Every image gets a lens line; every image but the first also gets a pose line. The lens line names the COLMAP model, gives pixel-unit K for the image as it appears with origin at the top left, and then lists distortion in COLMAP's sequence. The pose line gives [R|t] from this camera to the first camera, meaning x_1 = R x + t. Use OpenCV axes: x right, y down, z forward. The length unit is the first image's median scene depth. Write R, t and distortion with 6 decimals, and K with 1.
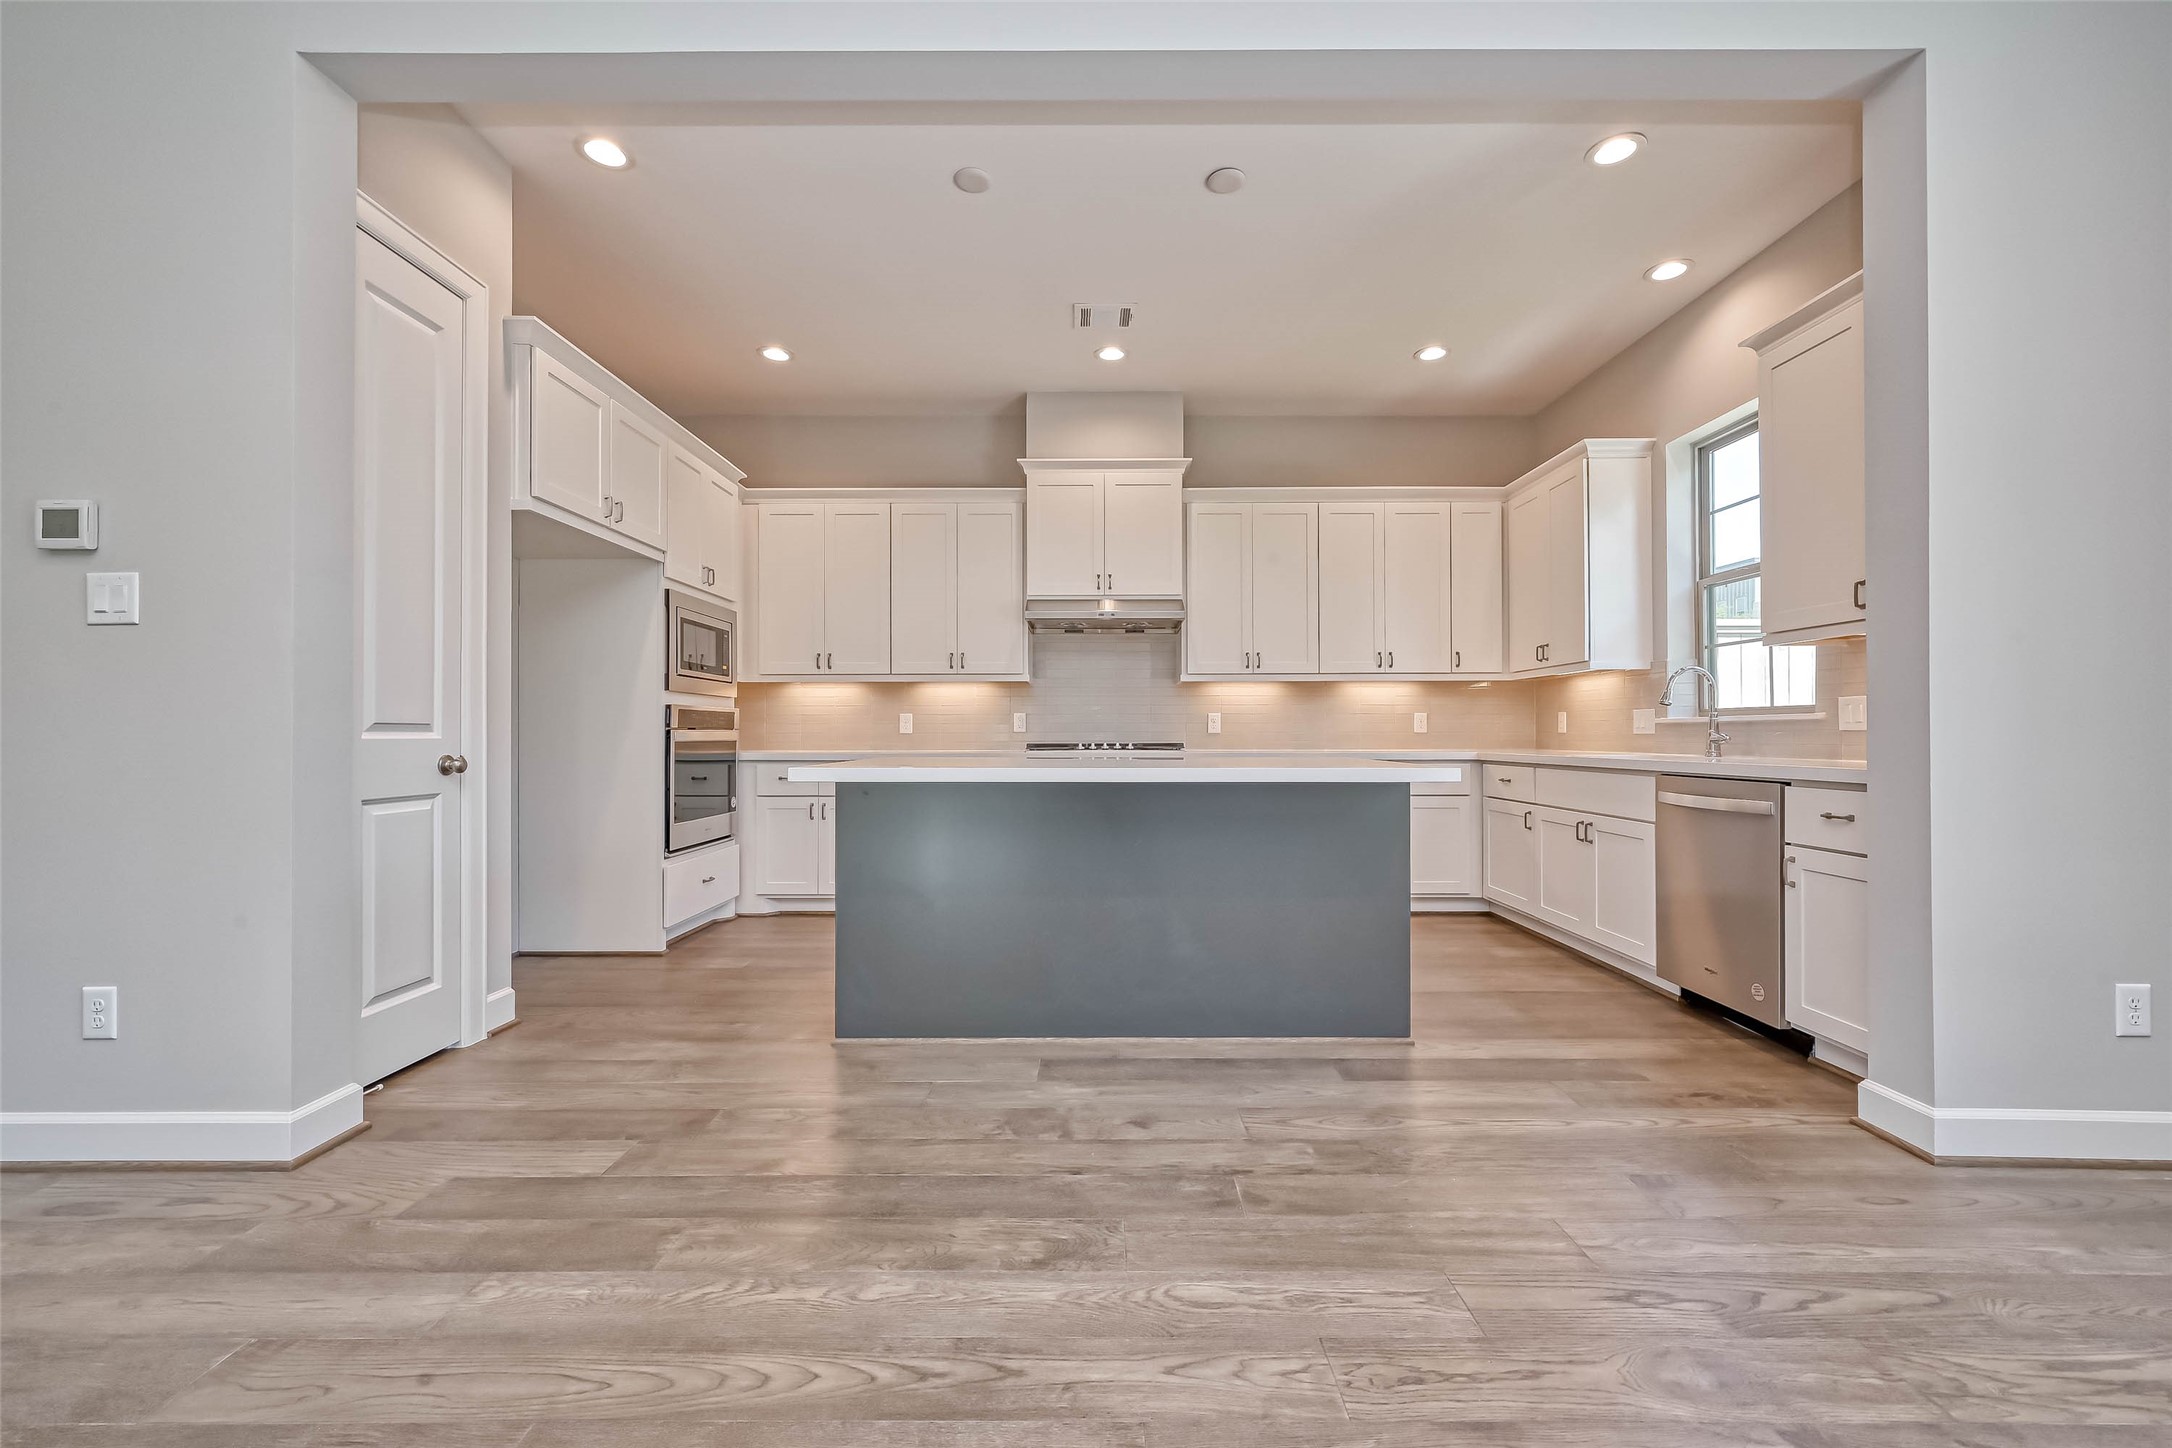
lens RADIAL K [[864.3, 0, 1092.7], [0, 864.3, 725.6], [0, 0, 1]] dist [0.001555, -0.001207]
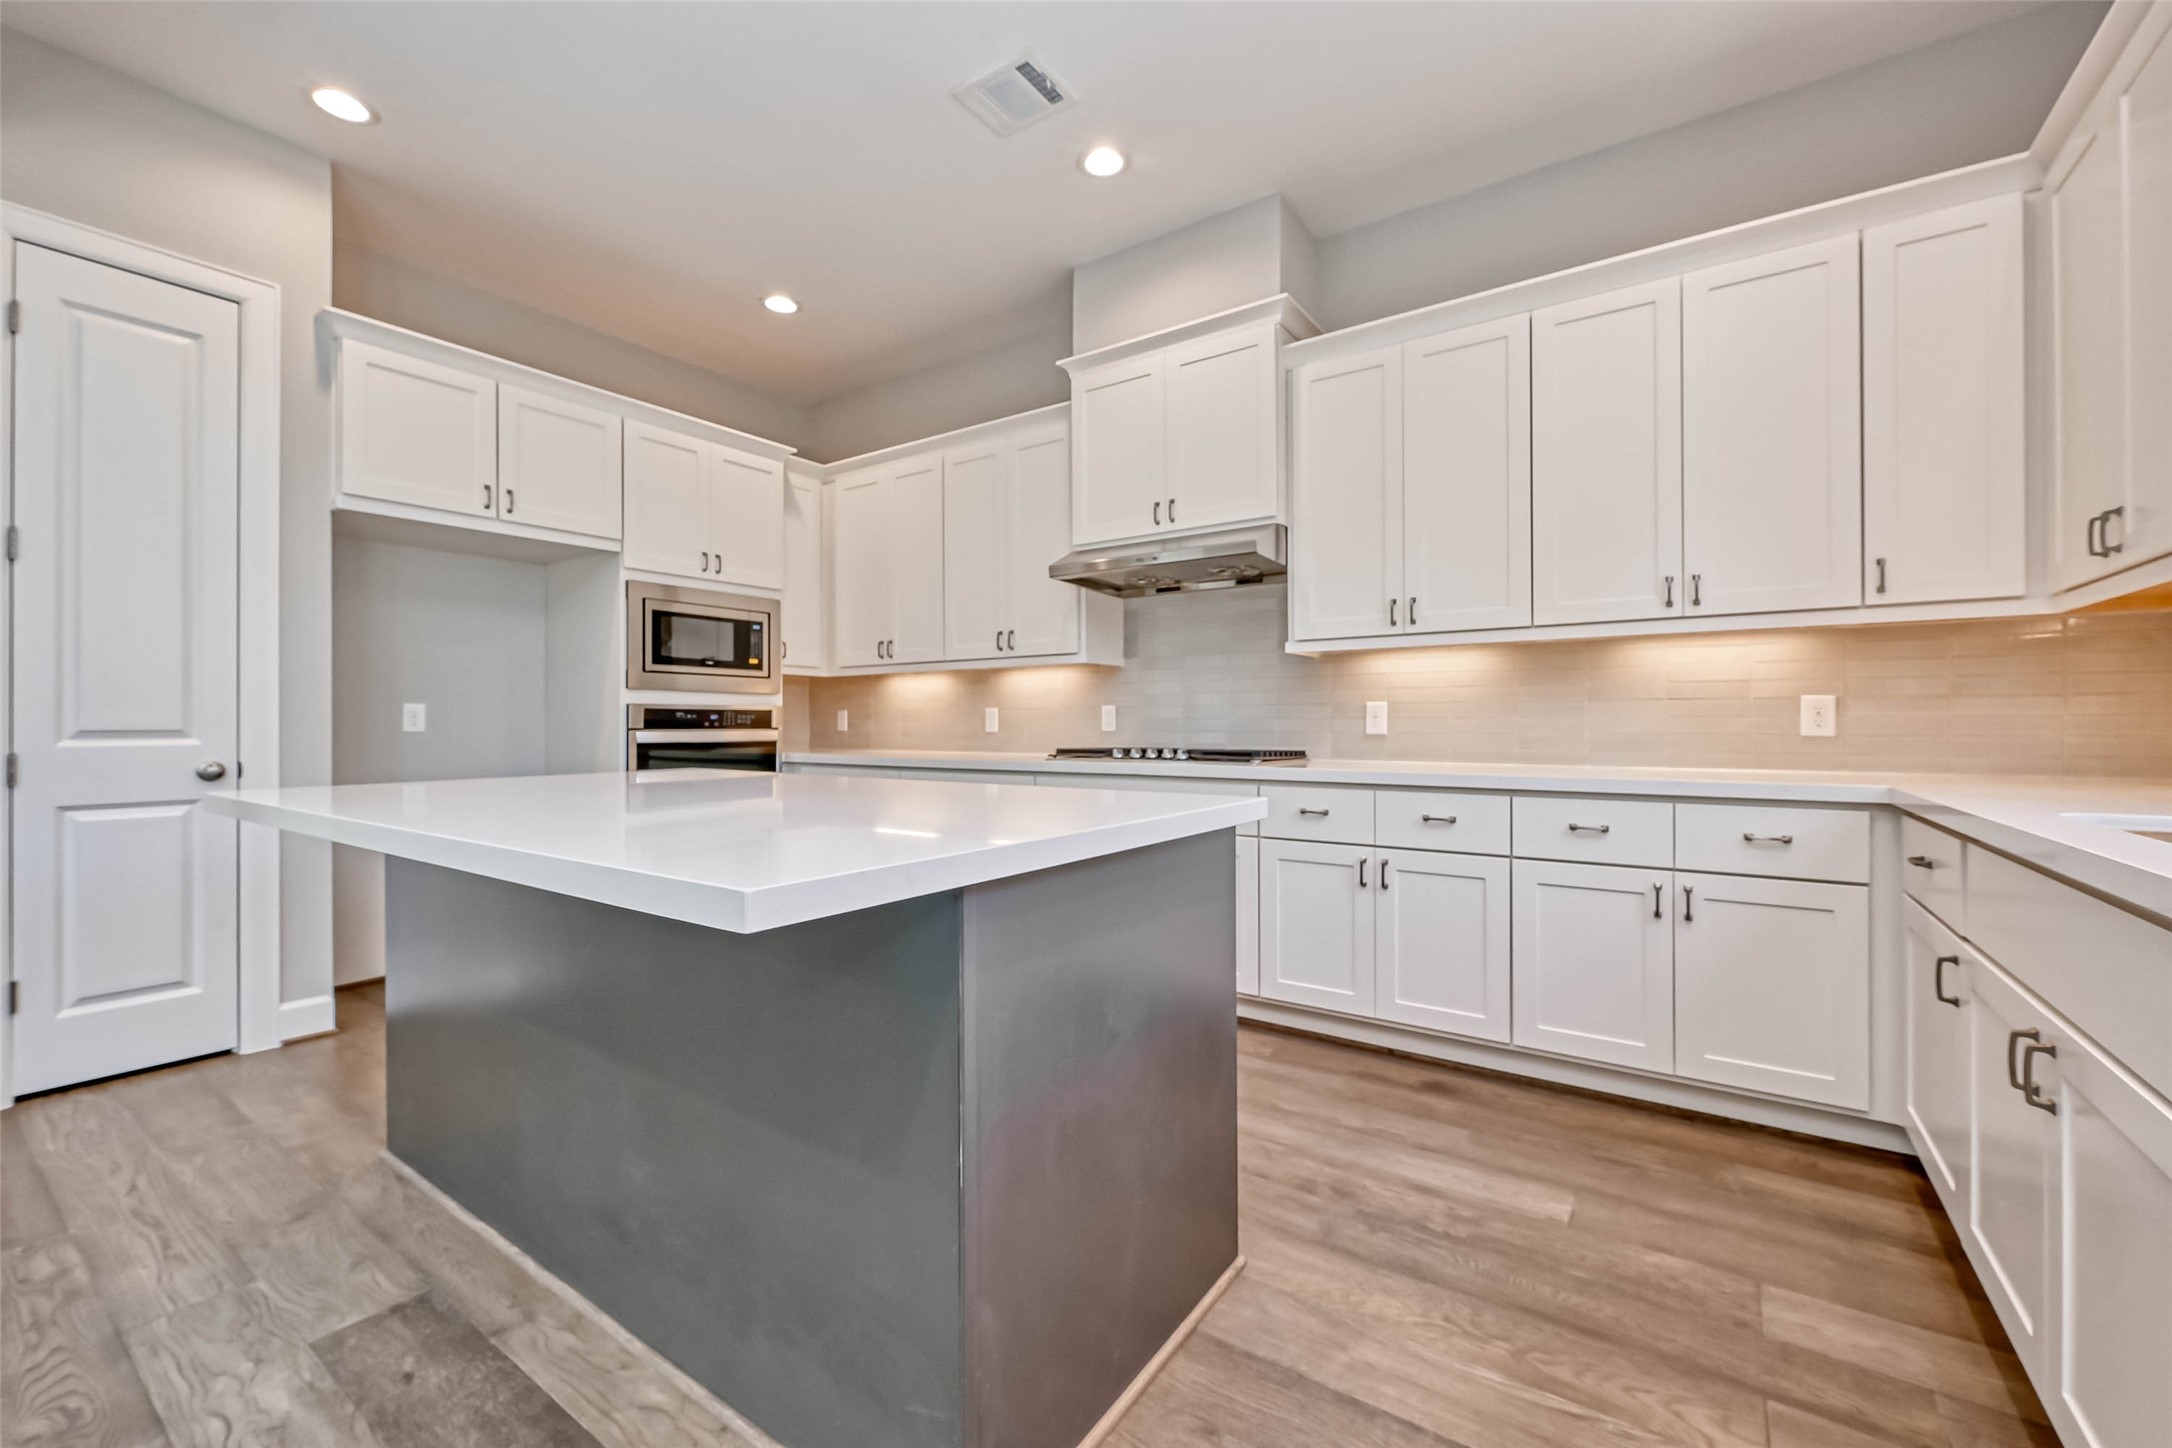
lens RADIAL K [[864.3, 0, 1063.8], [0, 864.3, 721.0], [0, 0, 1]] dist [0.001555, -0.001207]
pose [[0.818491, -0.002484, -0.574514, 0.421127], [0.006709, 0.999964, 0.005233, -0.007414], [0.574481, -0.008138, 0.818478, 0.493817]]
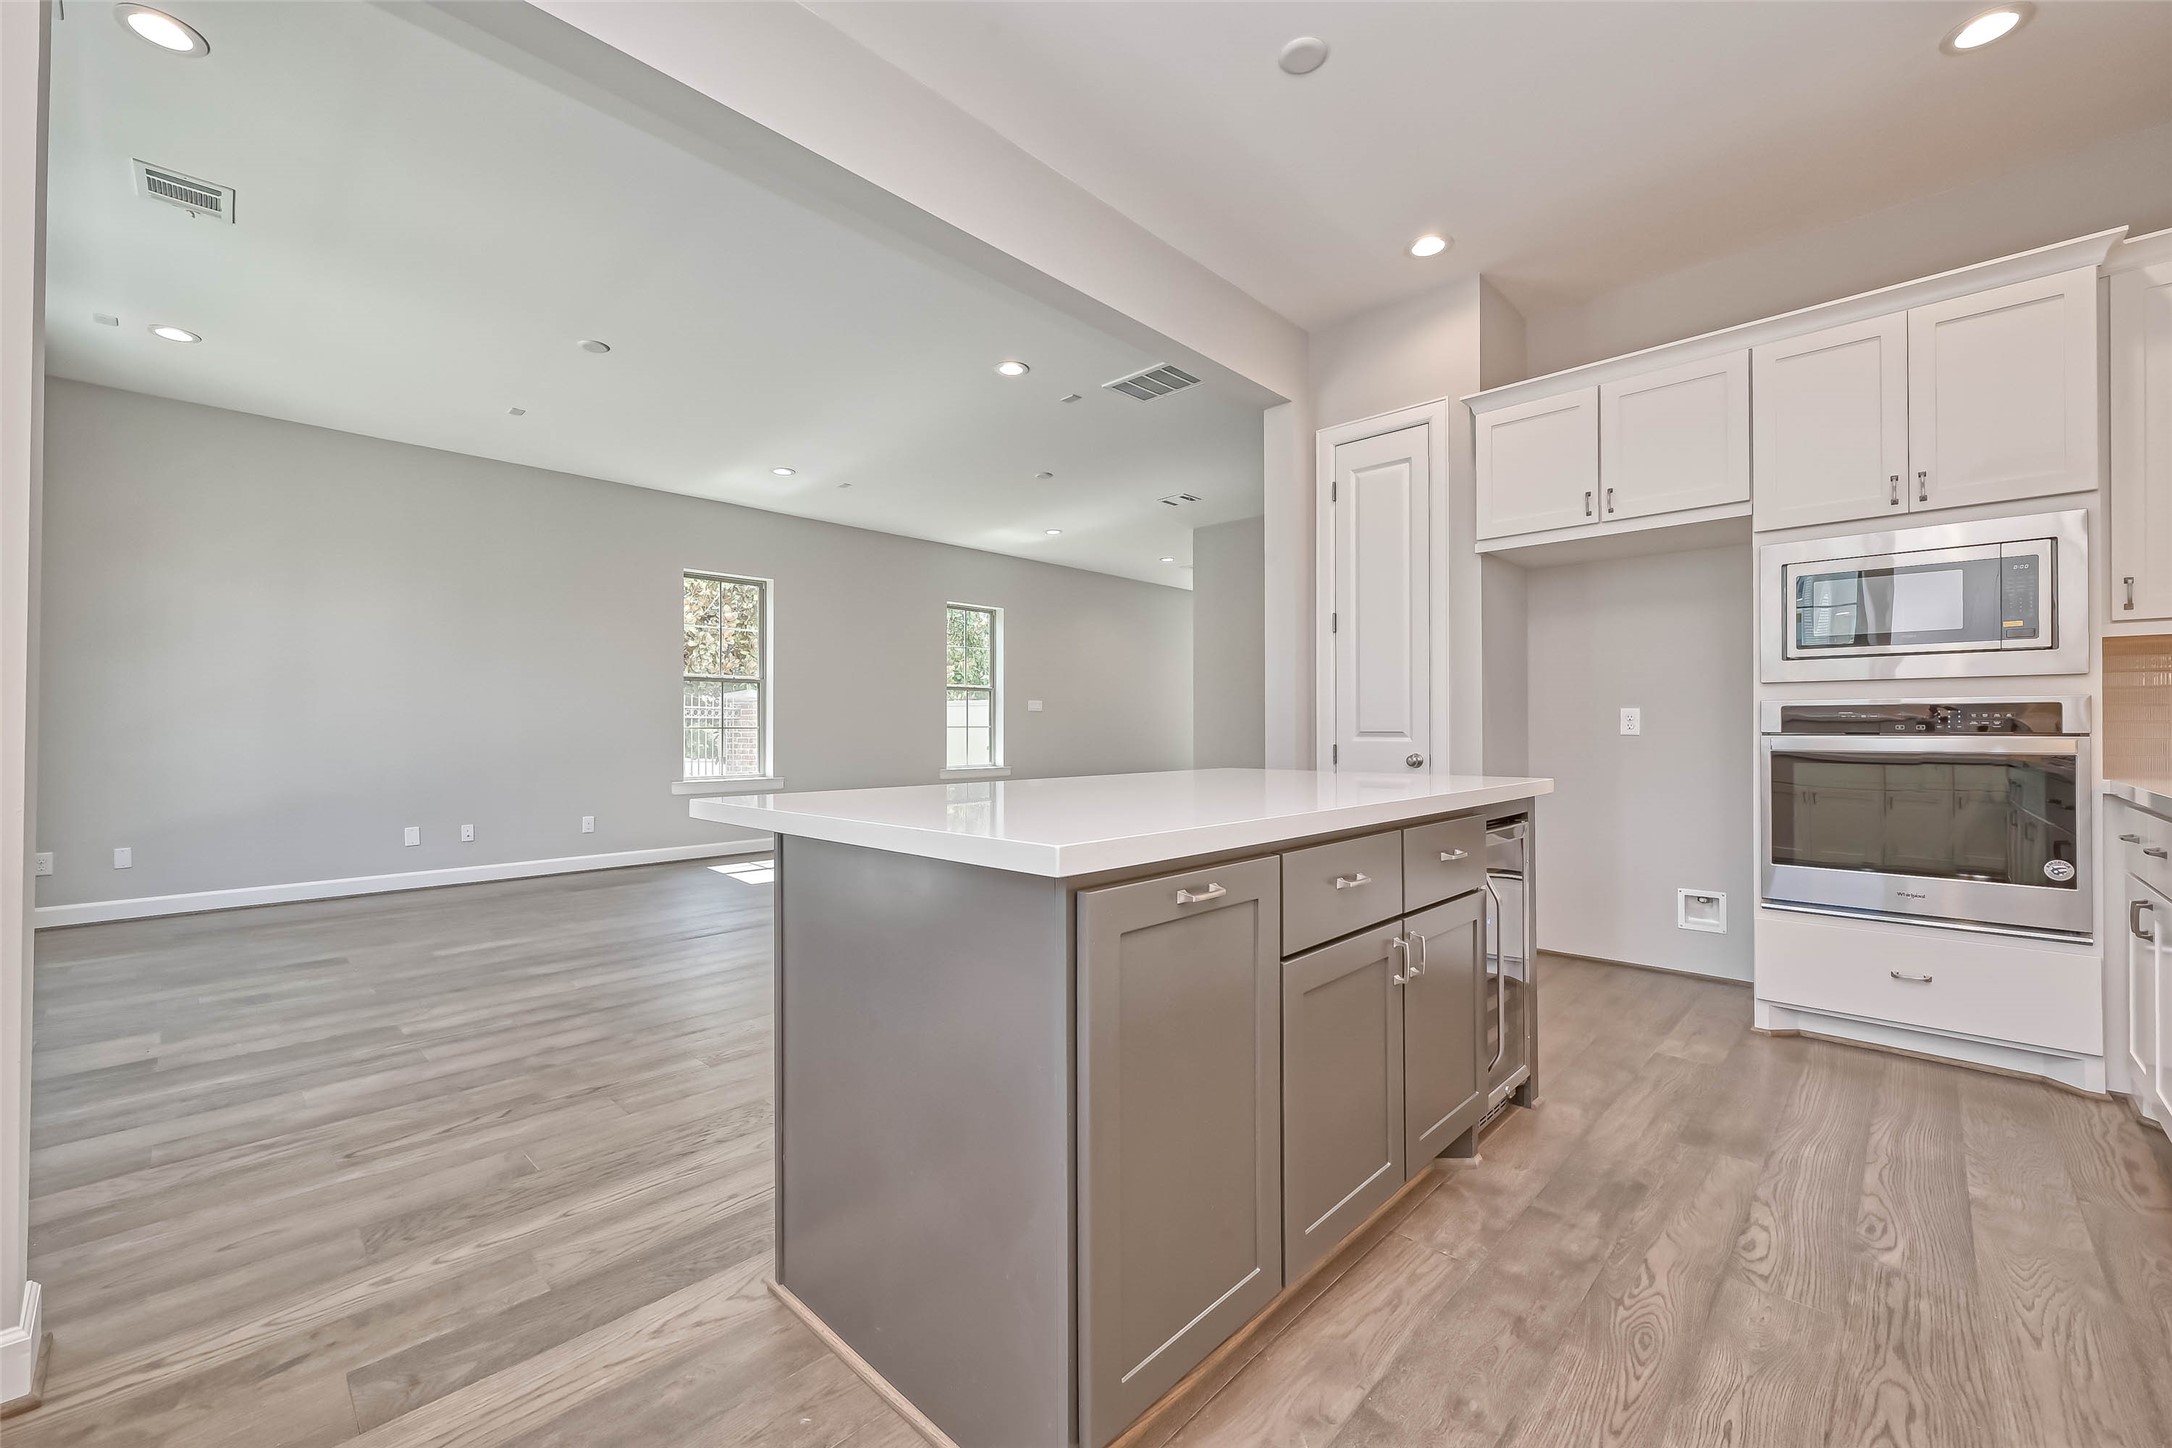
lens RADIAL K [[864.3, 0, 1084.2], [0, 864.3, 724.3], [0, 0, 1]] dist [0.001555, -0.001207]
pose [[-0.693475, -0.001072, -0.720480, 0.448505], [0.011491, 0.999855, -0.012548, -0.002228], [0.720389, -0.016981, -0.693363, 1.090434]]
